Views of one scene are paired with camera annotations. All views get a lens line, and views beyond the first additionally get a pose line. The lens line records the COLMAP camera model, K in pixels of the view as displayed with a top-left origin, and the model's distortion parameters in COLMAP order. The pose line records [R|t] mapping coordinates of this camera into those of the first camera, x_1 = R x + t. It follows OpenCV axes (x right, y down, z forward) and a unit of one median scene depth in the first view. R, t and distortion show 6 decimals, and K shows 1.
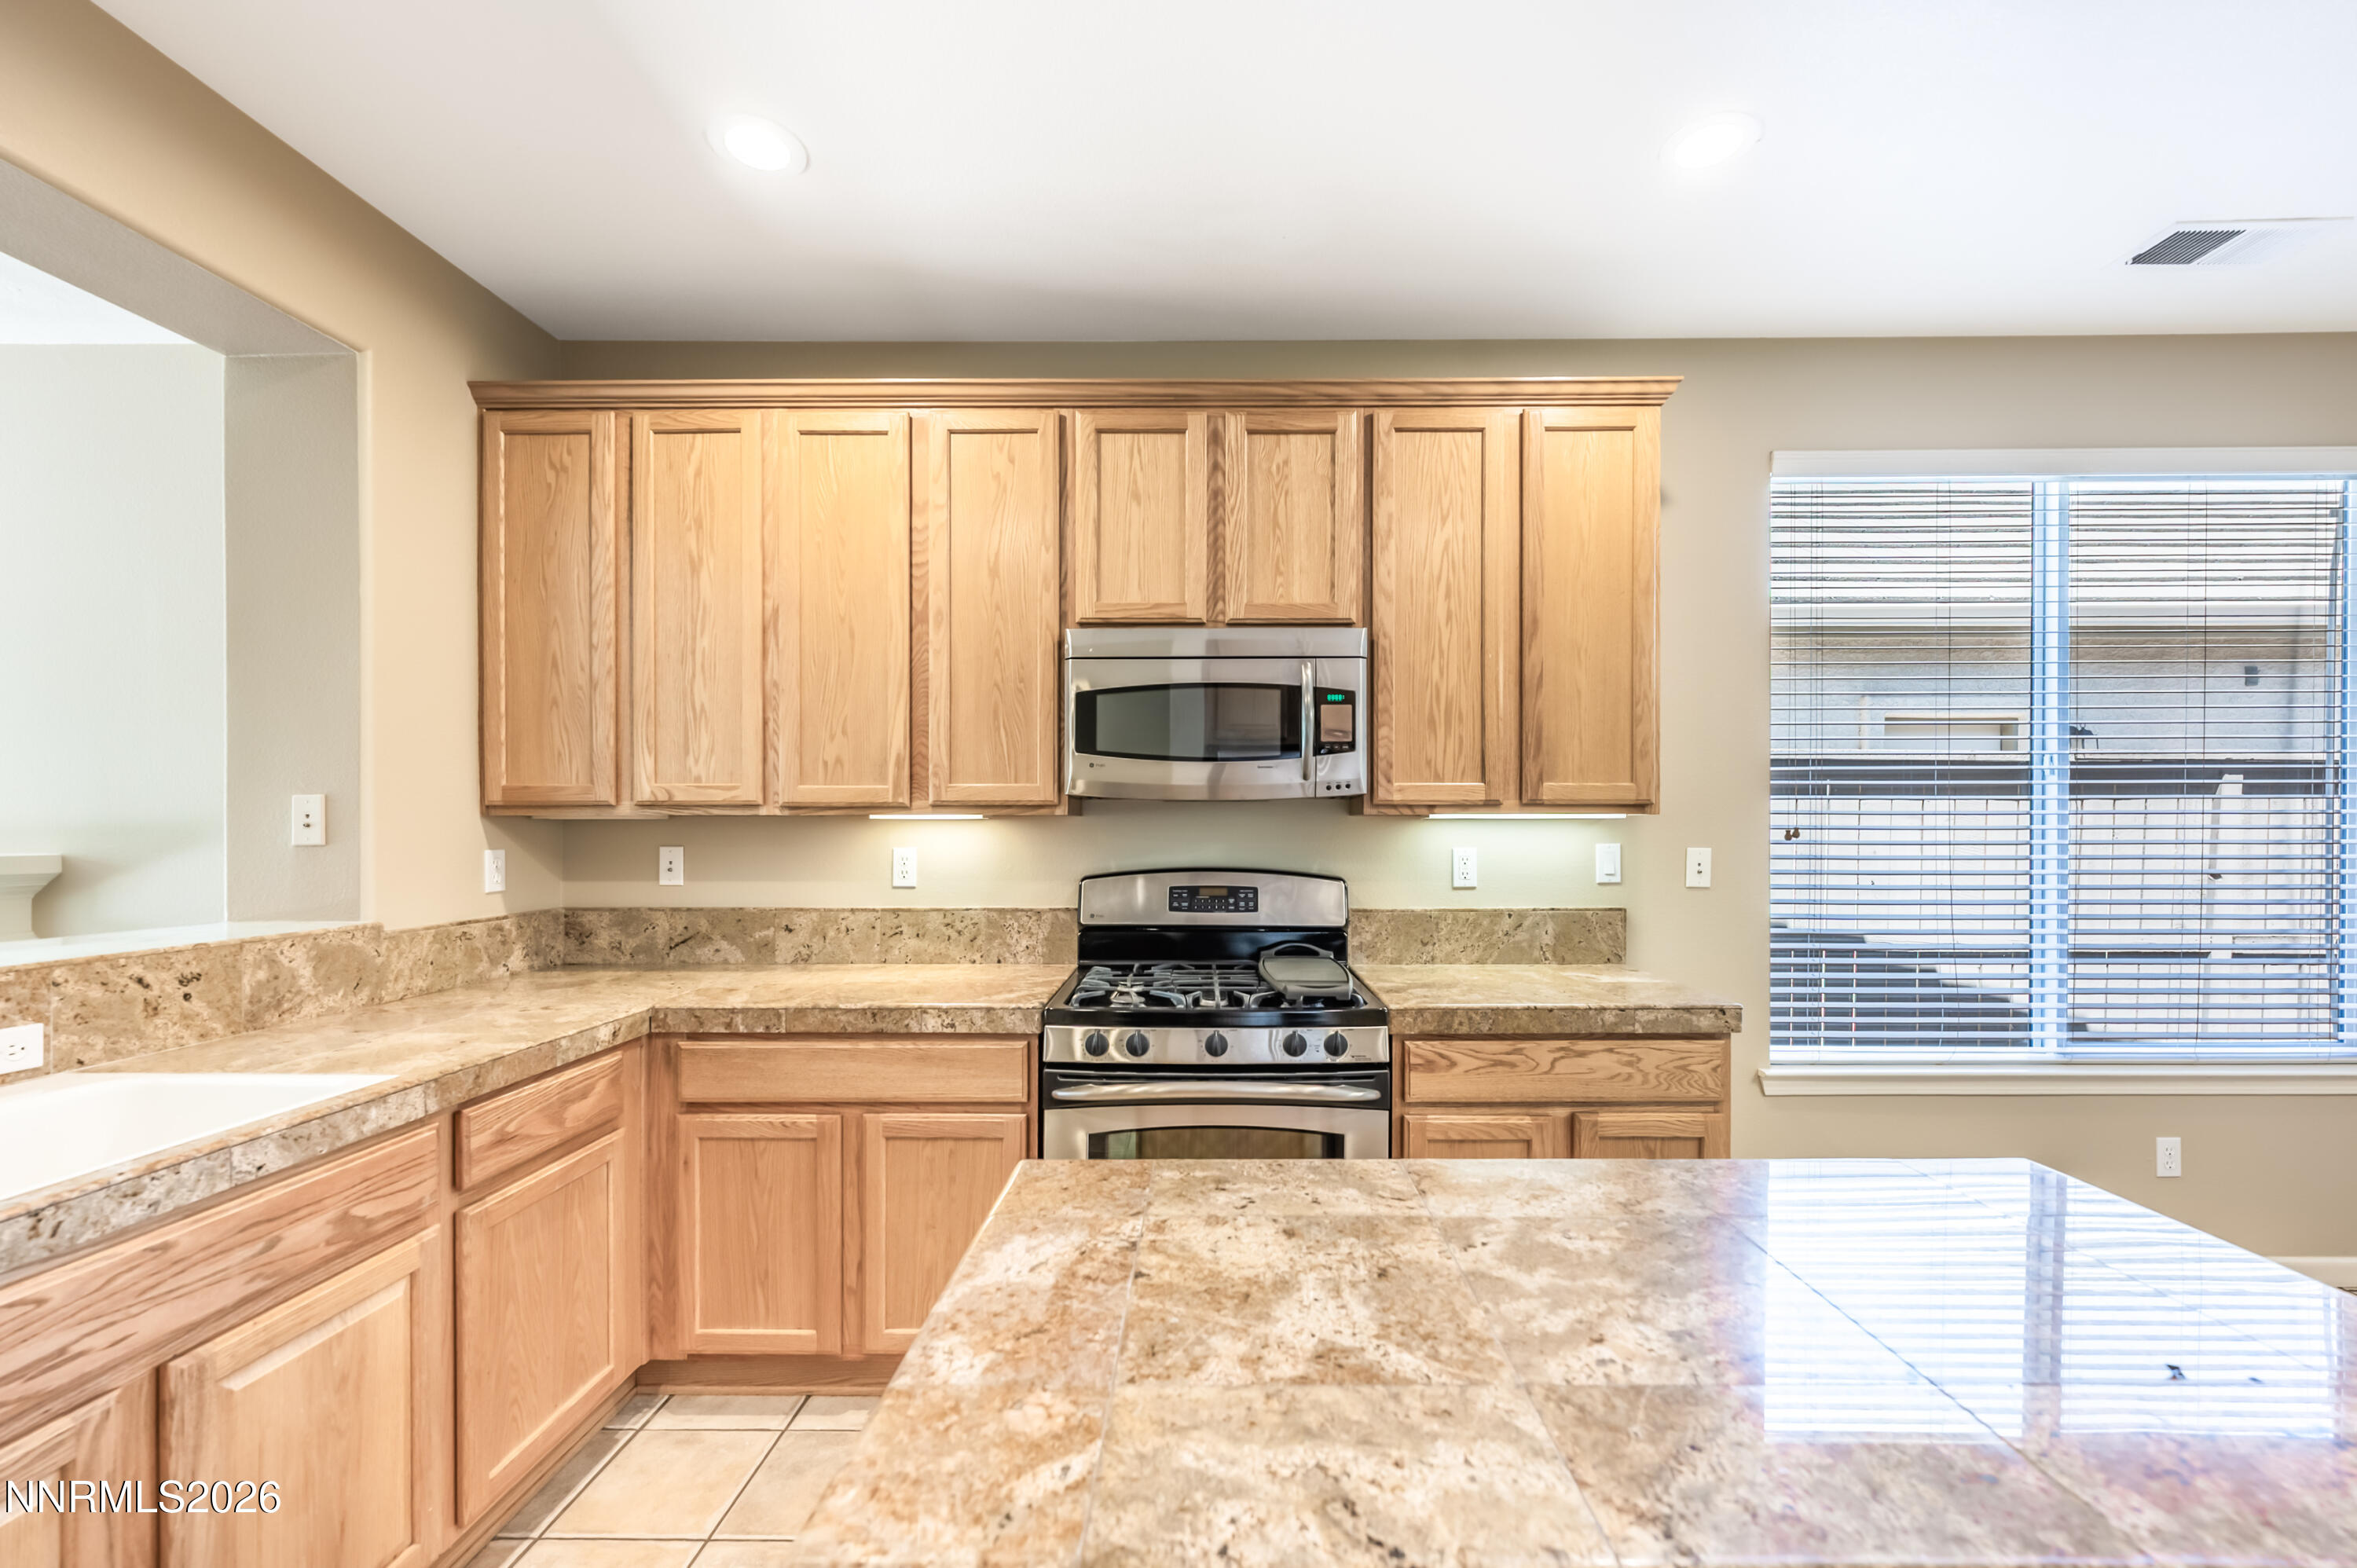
lens RADIAL K [[956.9, 0, 1199.2], [0, 956.9, 822.7], [0, 0, 1]] dist [-0.002295, 0.001041]
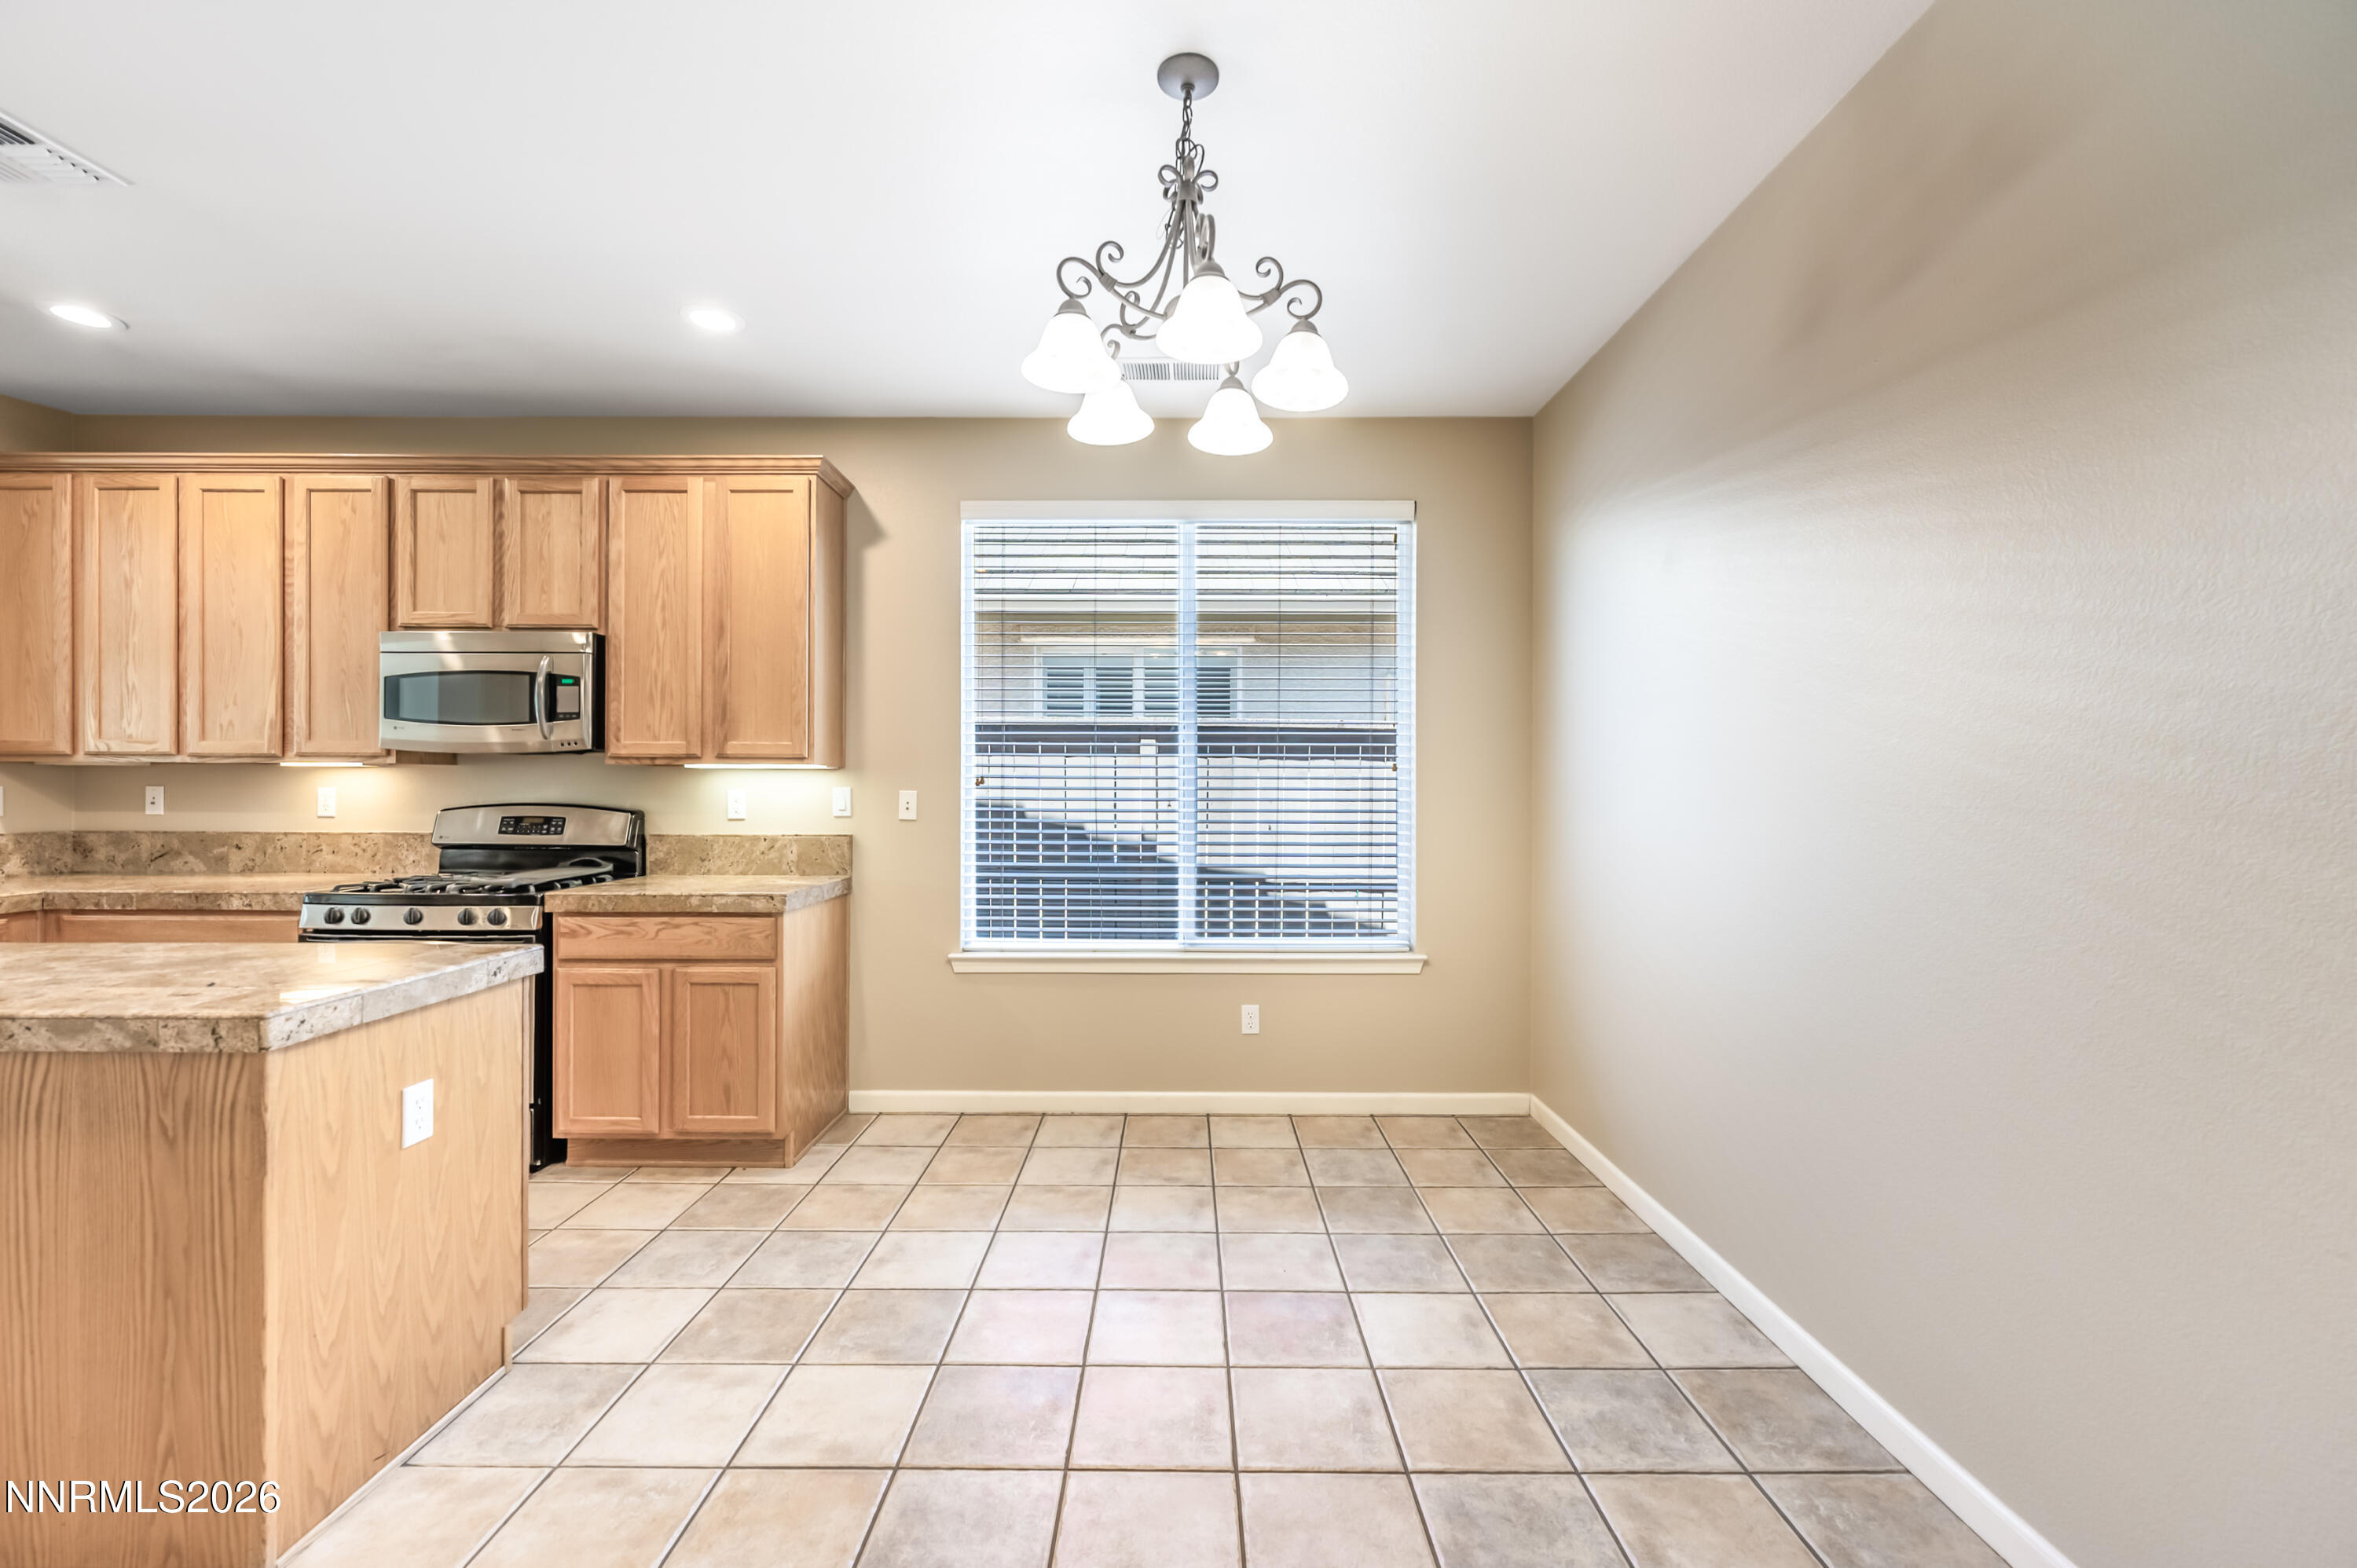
lens RADIAL K [[956.9, 0, 1182.7], [0, 956.9, 788.8], [0, 0, 1]] dist [-0.002295, 0.001041]
pose [[0.999985, 0.004929, 0.002286, 1.023422], [-0.004936, 0.999984, 0.002890, 0.019638], [-0.002272, -0.002902, 0.999993, -0.410079]]
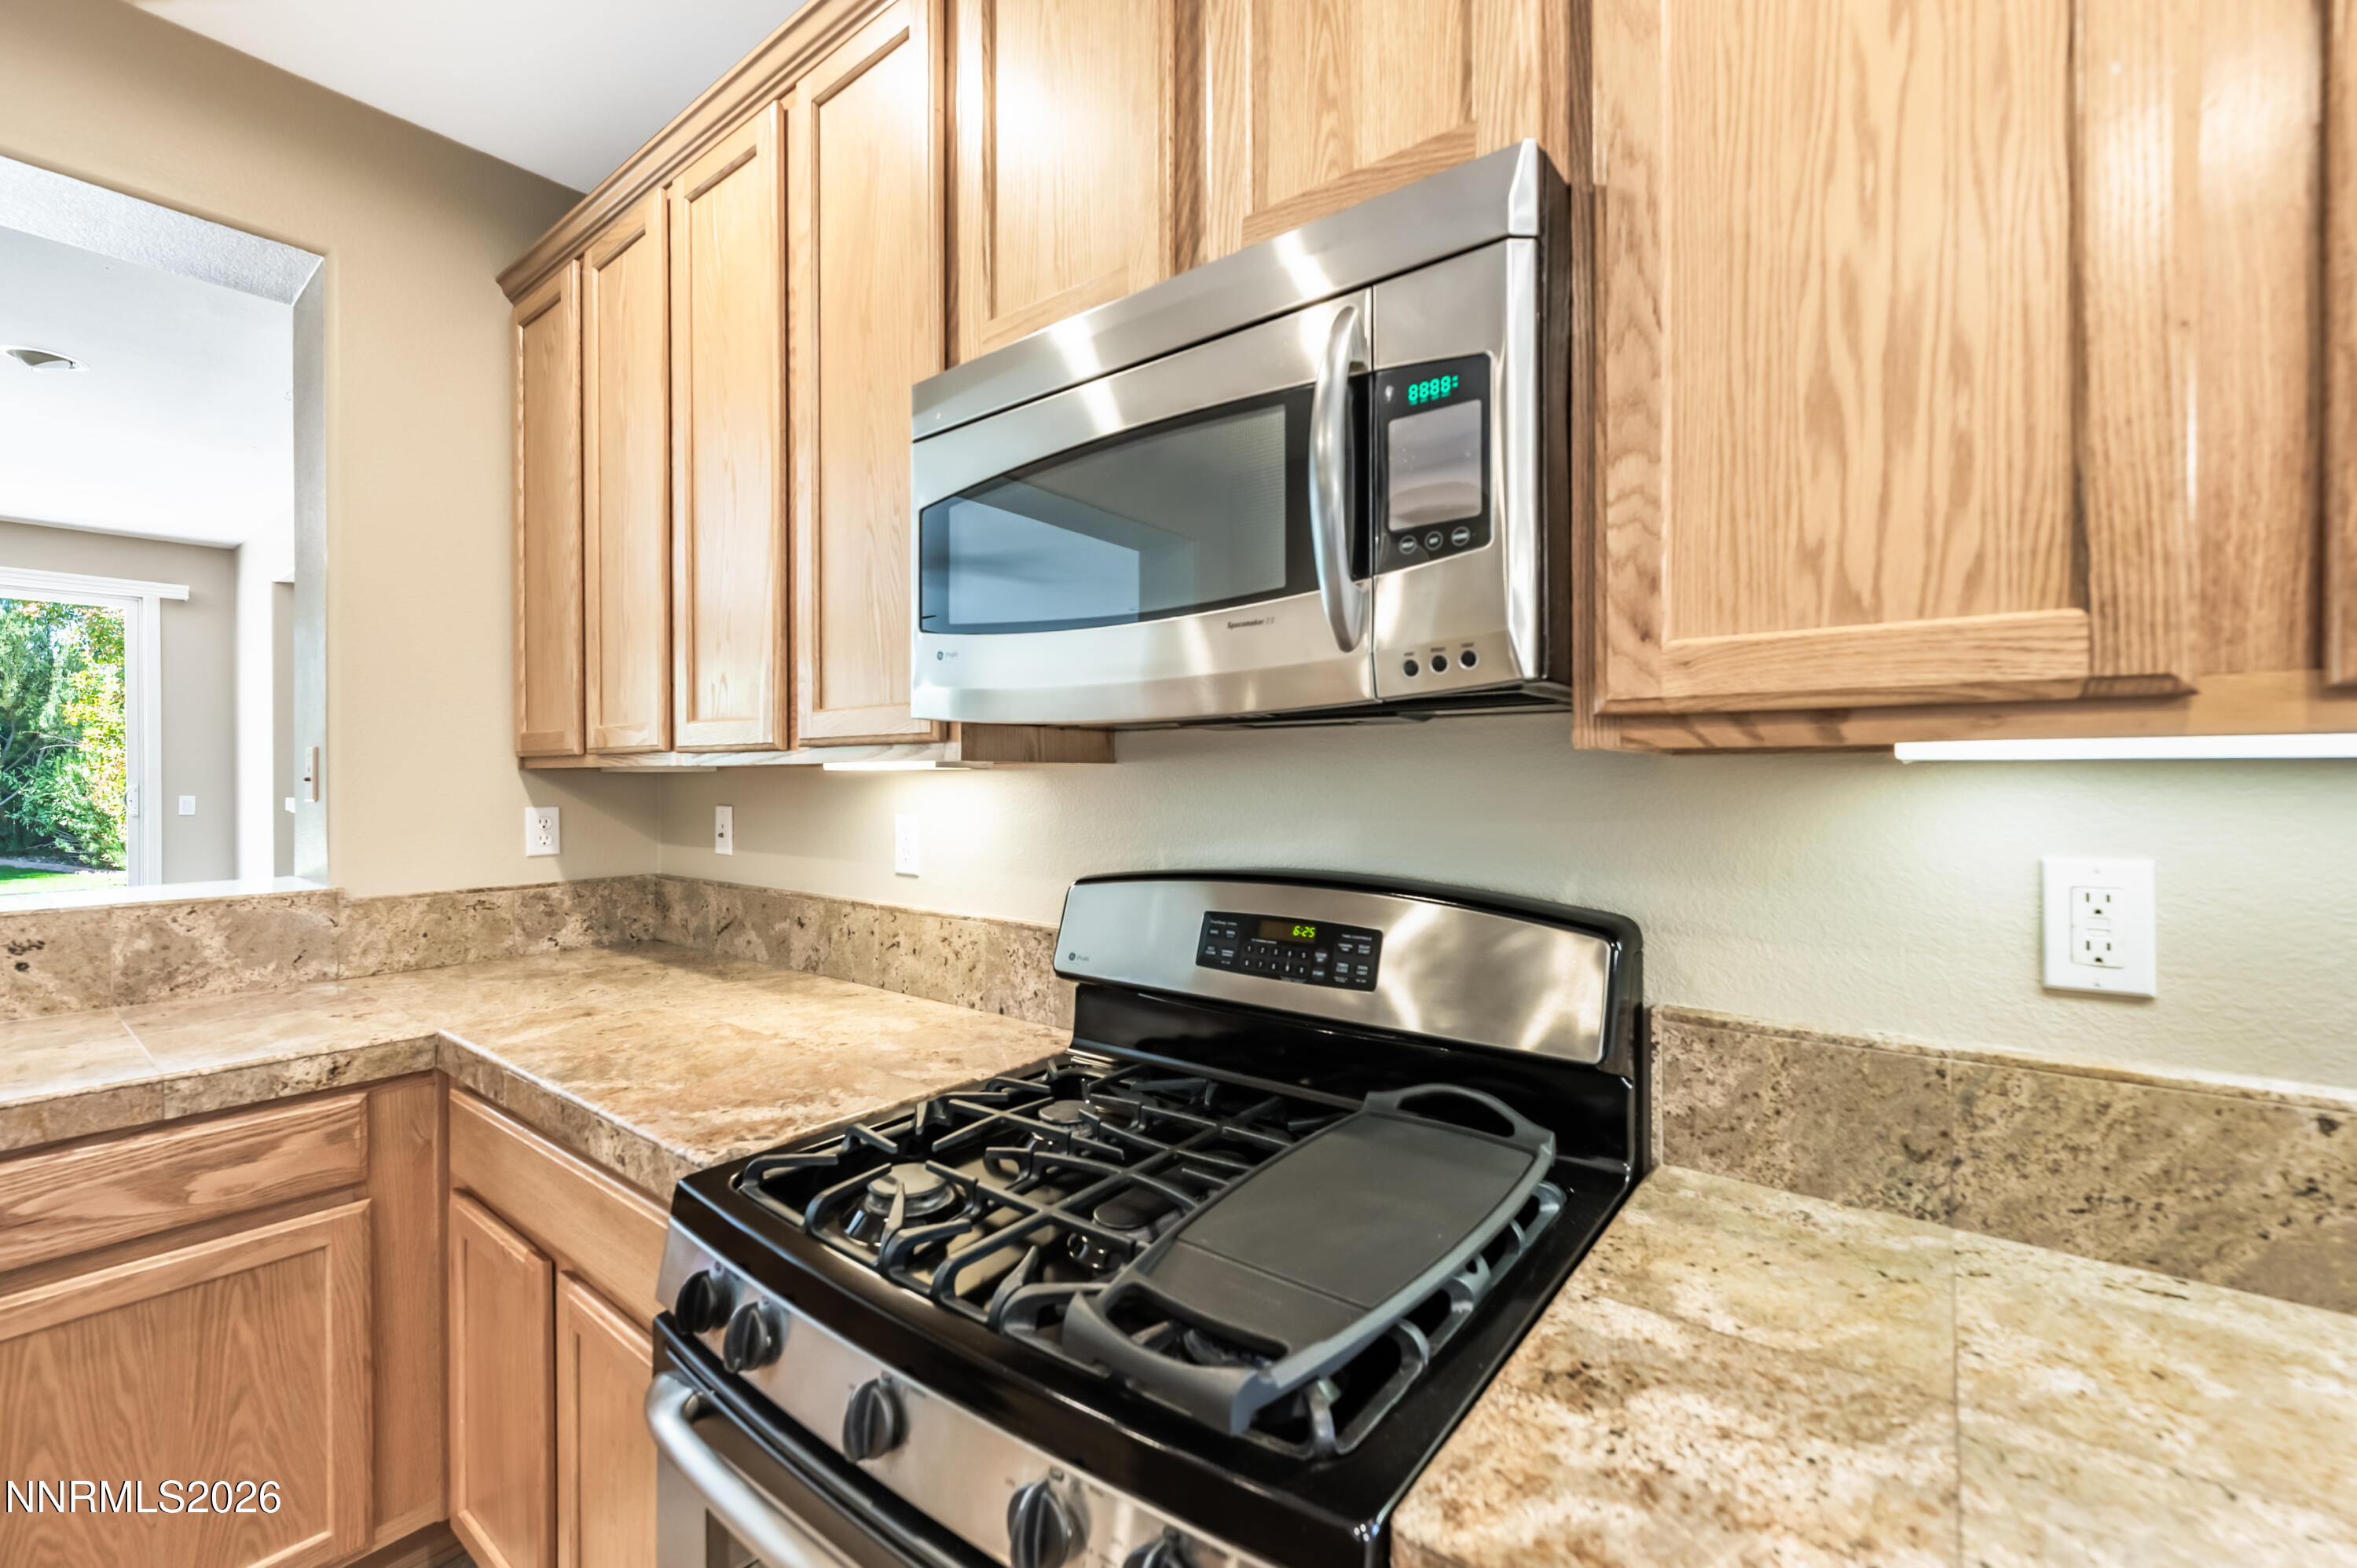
lens RADIAL K [[956.9, 0, 1170.6], [0, 956.9, 767.4], [0, 0, 1]] dist [-0.002295, 0.001041]
pose [[0.792994, -0.006842, -0.609191, 0.260766], [0.000439, 0.999943, -0.010660, 0.001666], [0.609229, 0.008186, 0.792952, 0.667601]]
